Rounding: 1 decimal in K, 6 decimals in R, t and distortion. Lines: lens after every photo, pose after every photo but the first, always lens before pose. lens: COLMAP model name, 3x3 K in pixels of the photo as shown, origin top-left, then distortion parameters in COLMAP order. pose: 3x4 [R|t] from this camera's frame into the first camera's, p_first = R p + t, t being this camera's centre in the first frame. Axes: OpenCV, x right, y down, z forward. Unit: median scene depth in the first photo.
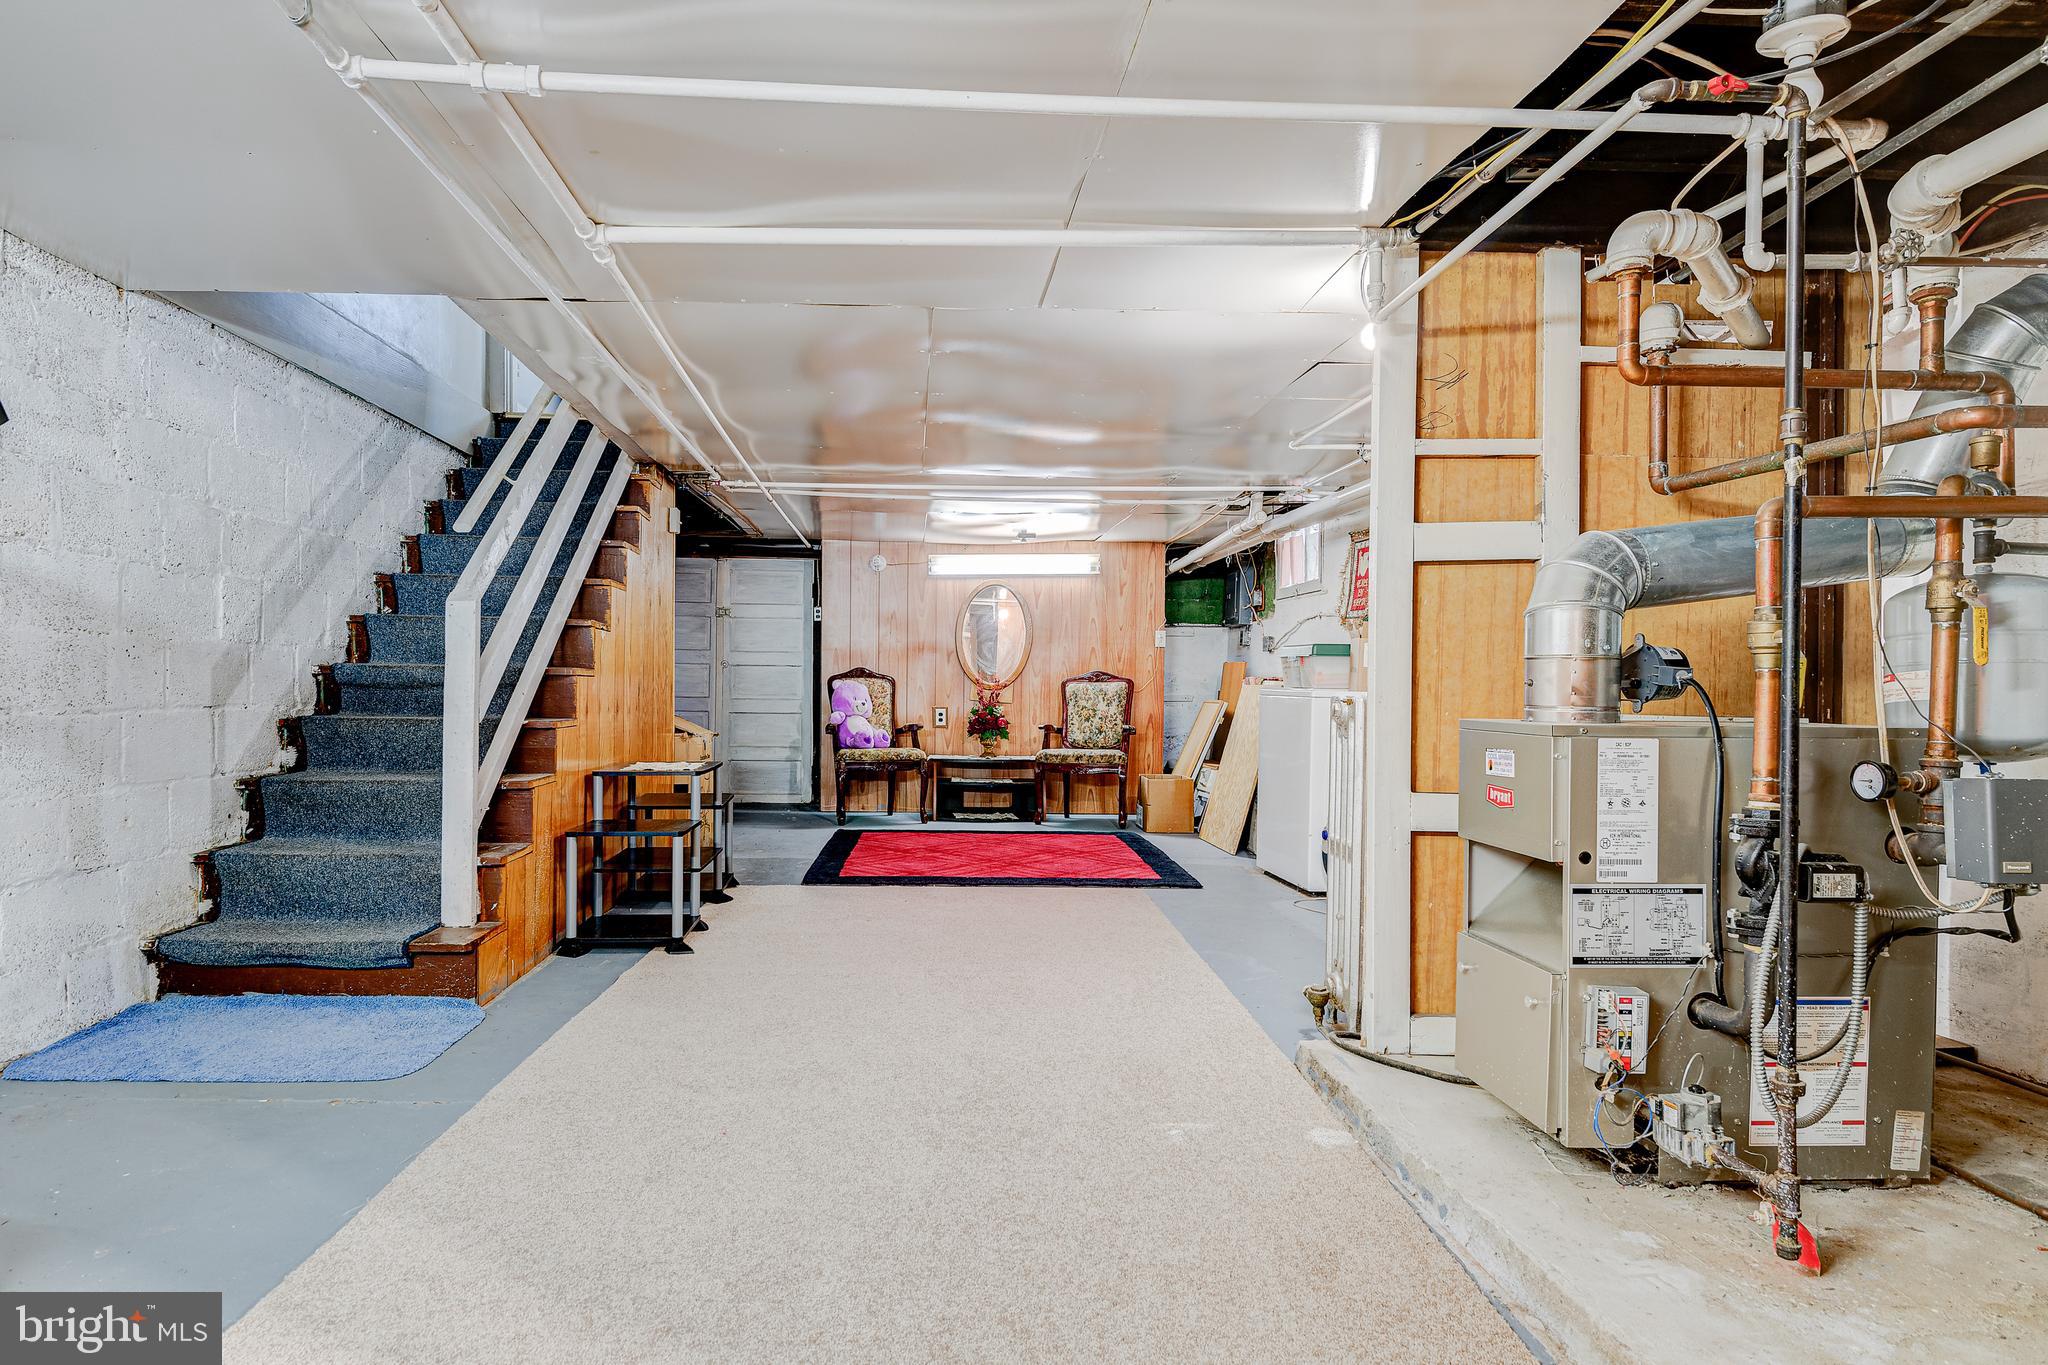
lens RADIAL K [[1073.8, 0, 1025.8], [0, 1073.8, 688.1], [0, 0, 1]] dist [0.000028, -0.010921]
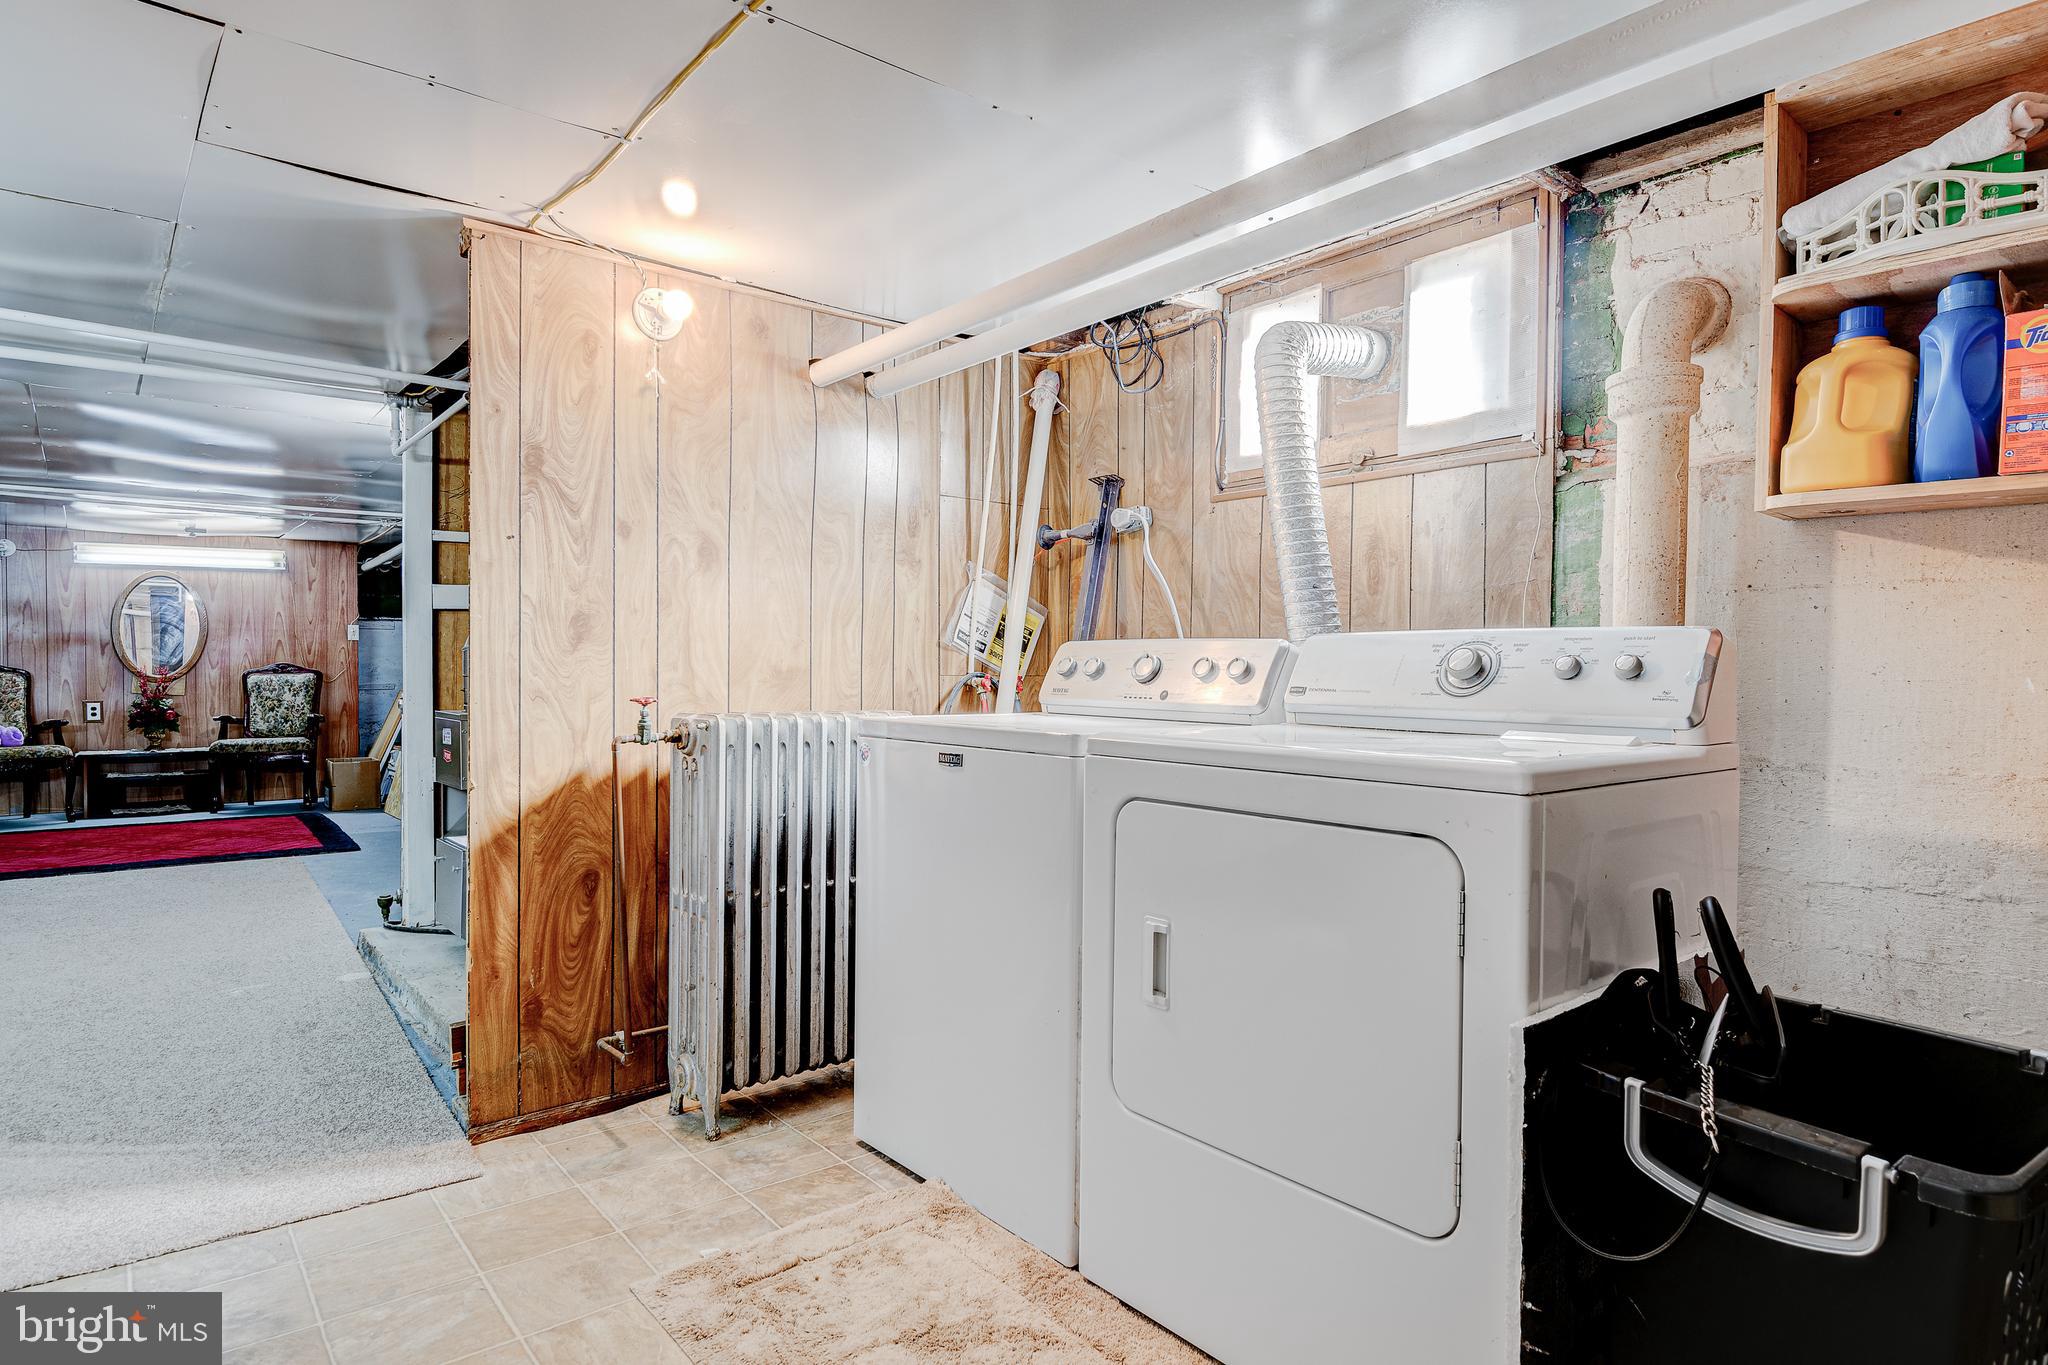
lens RADIAL K [[1073.8, 0, 1020.2], [0, 1073.8, 680.7], [0, 0, 1]] dist [0.000028, -0.010921]
pose [[0.821905, -0.017385, 0.569359, 0.061993], [0.007600, 0.999780, 0.019556, -0.013616], [-0.569573, -0.011746, 0.821857, -0.269861]]
